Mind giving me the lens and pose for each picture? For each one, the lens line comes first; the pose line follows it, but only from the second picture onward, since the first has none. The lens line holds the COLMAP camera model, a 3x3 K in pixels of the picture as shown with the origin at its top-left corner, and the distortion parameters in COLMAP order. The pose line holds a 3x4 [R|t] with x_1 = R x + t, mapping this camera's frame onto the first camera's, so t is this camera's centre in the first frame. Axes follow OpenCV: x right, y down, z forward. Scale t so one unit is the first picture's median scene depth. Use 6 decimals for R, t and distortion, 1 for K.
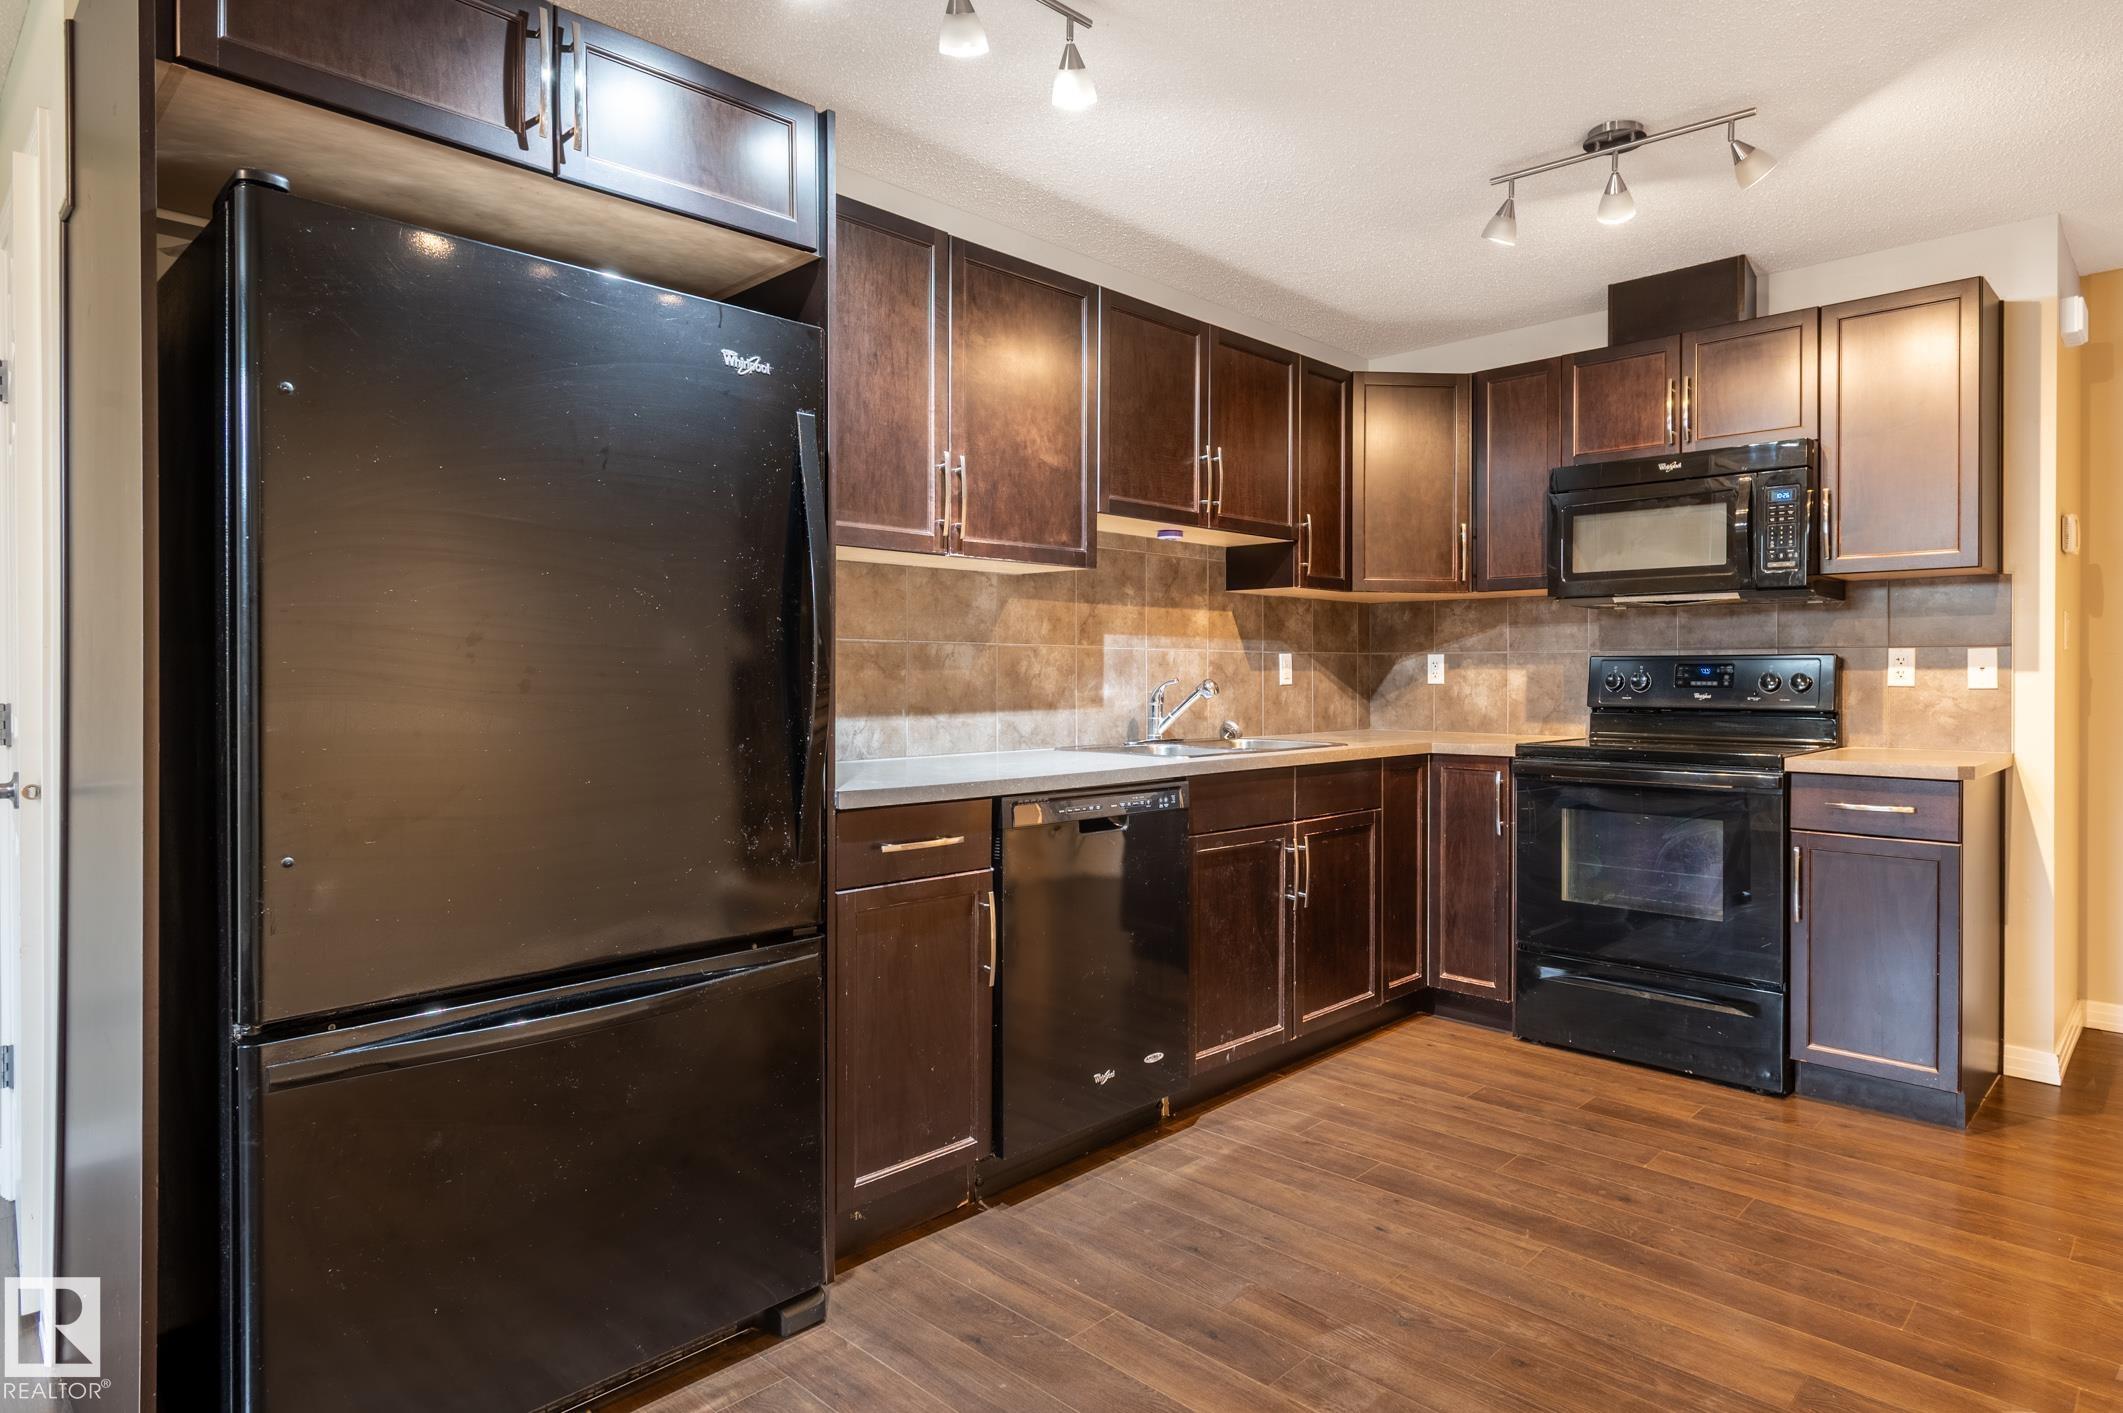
lens RADIAL K [[1180.0, 0, 1173.8], [0, 1180.0, 677.1], [0, 0, 1]] dist [0.001899, -0.000088]
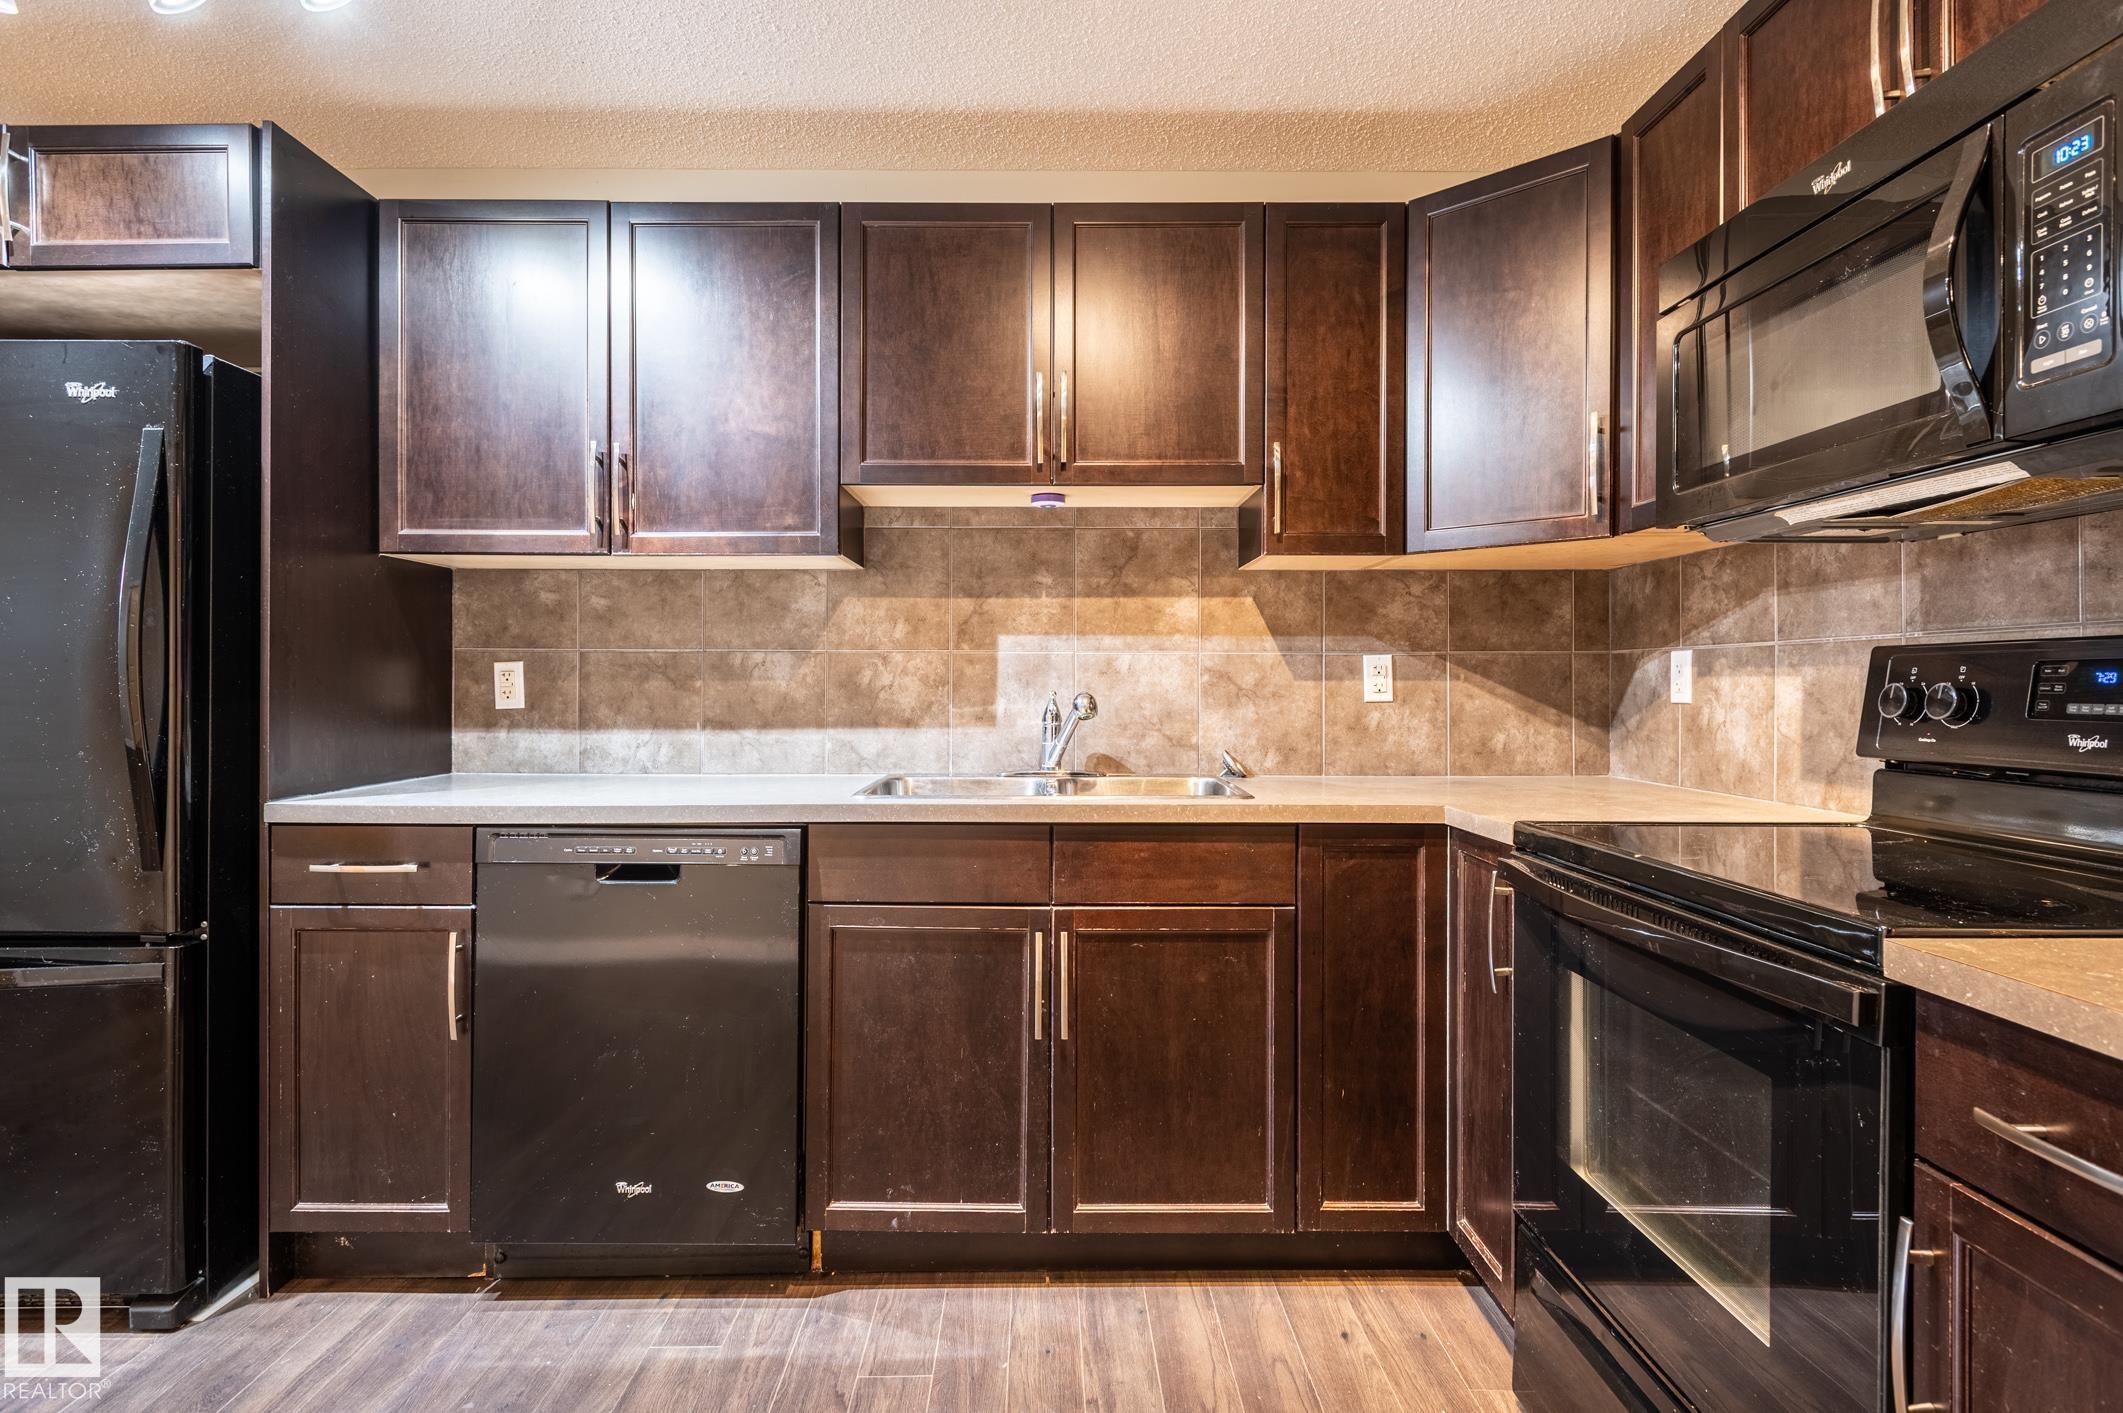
lens RADIAL K [[1074.5, 0, 1054.6], [0, 1074.5, 681.9], [0, 0, 1]] dist [-0.000487, -0.001353]
pose [[0.670408, -0.002510, -0.741988, 0.524946], [-0.002175, 0.999983, -0.005348, -0.001142], [0.741990, 0.005199, 0.670391, 0.562691]]
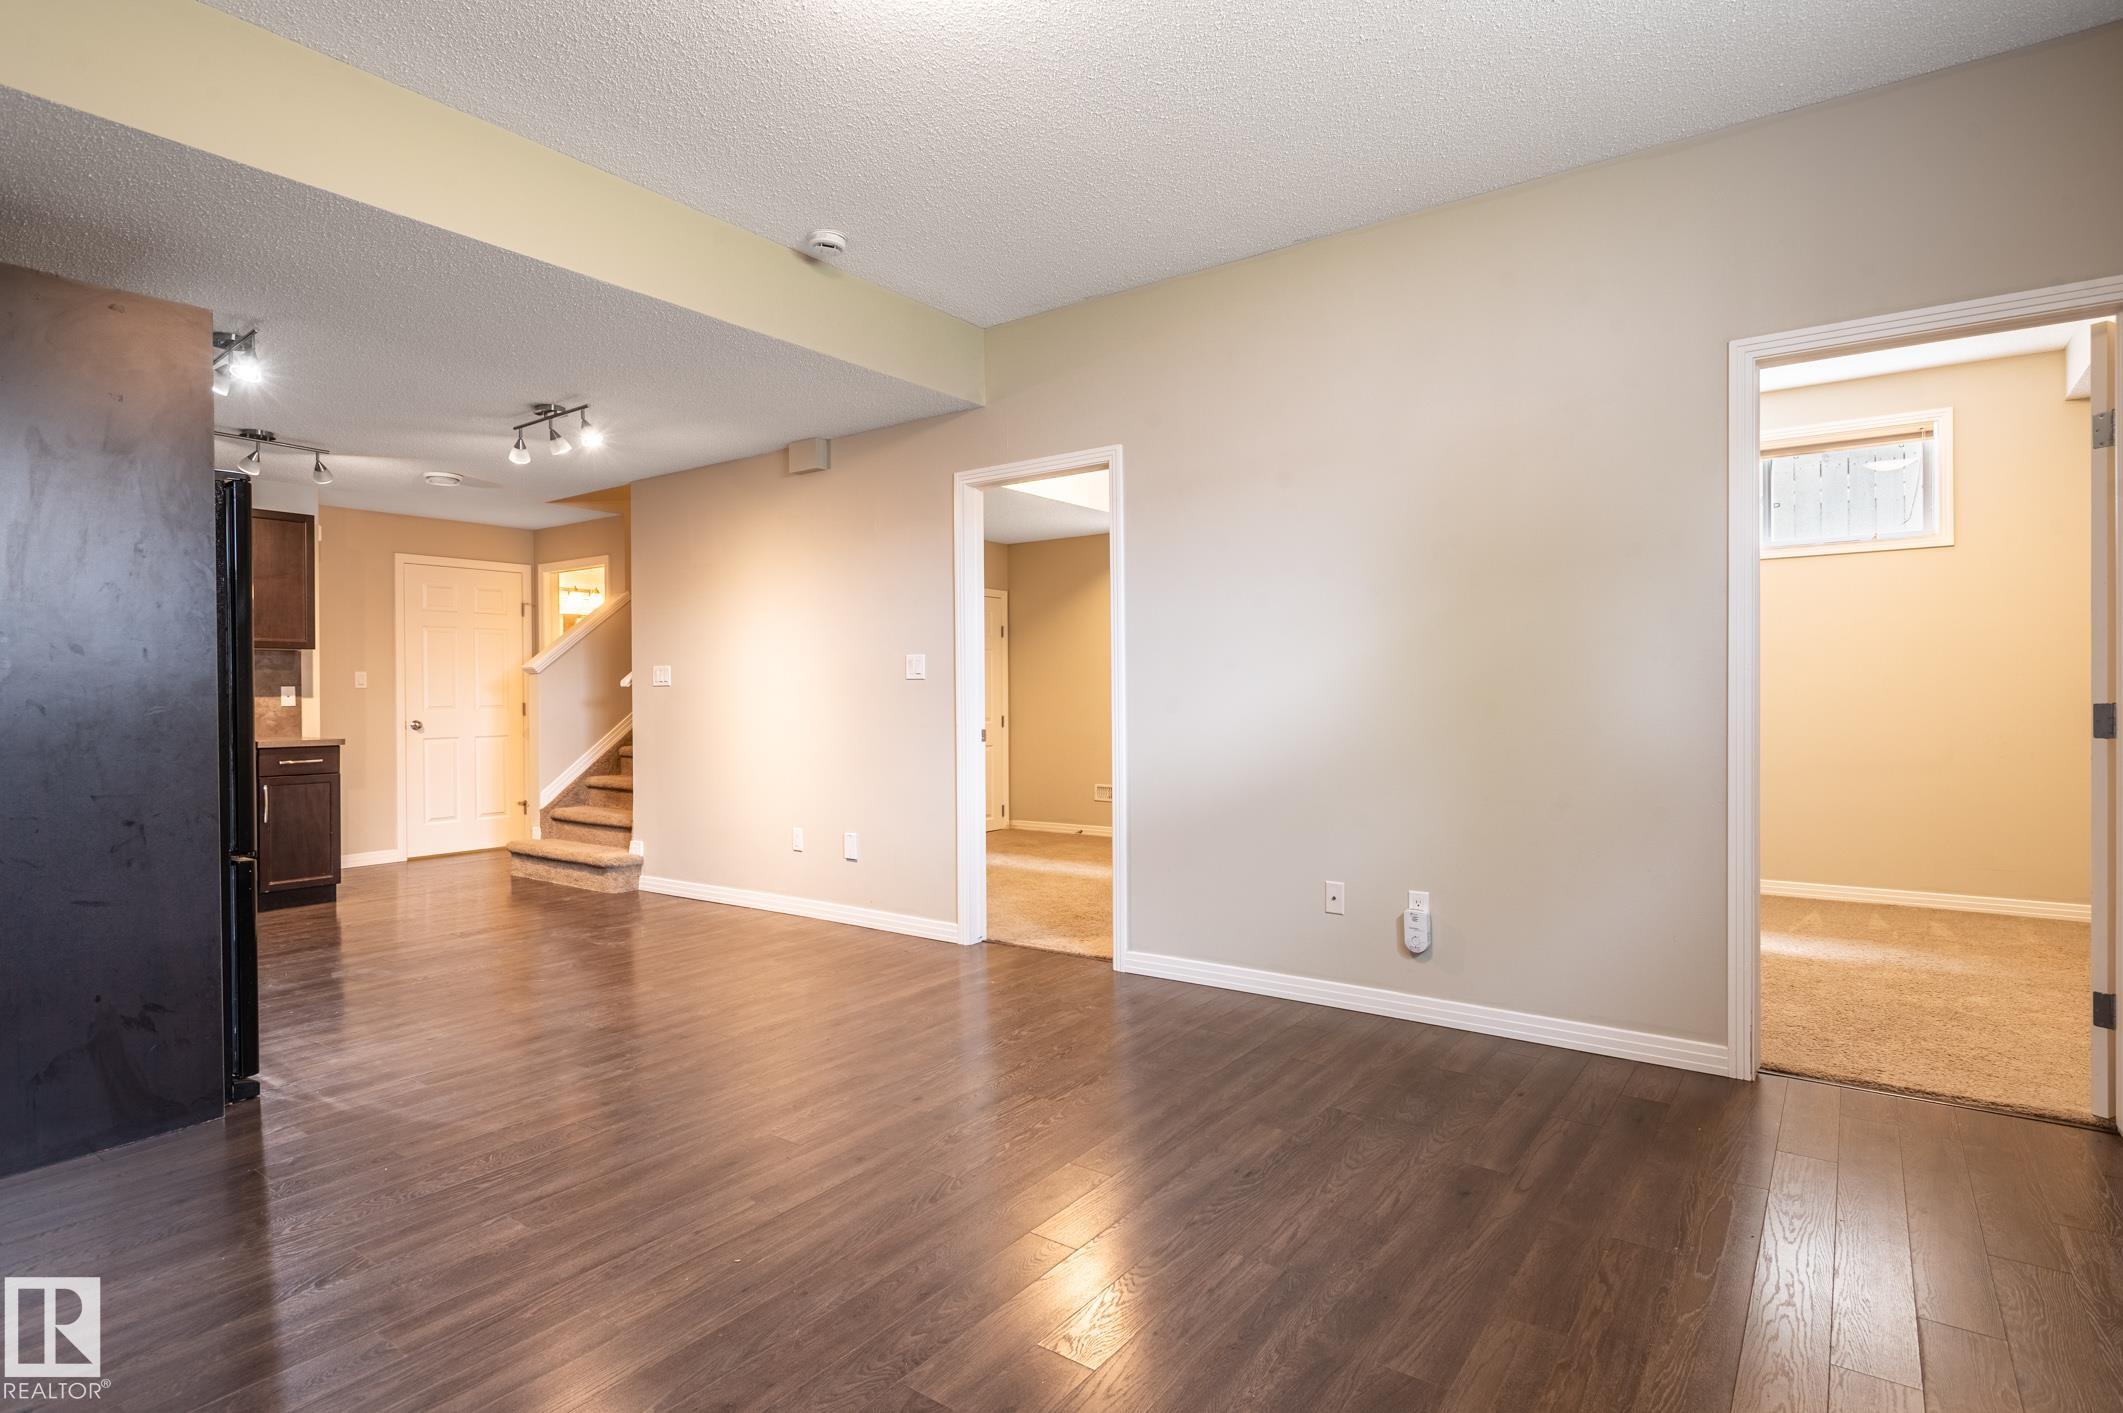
lens RADIAL K [[1081.9, 0, 1063.0], [0, 1081.9, 701.6], [0, 0, 1]] dist [0.002816, -0.000488]
pose [[-0.103380, -0.007059, 0.994617, -1.288161], [0.010057, 0.999916, 0.008142, 0.000175], [-0.994591, 0.010844, -0.103300, -0.142194]]
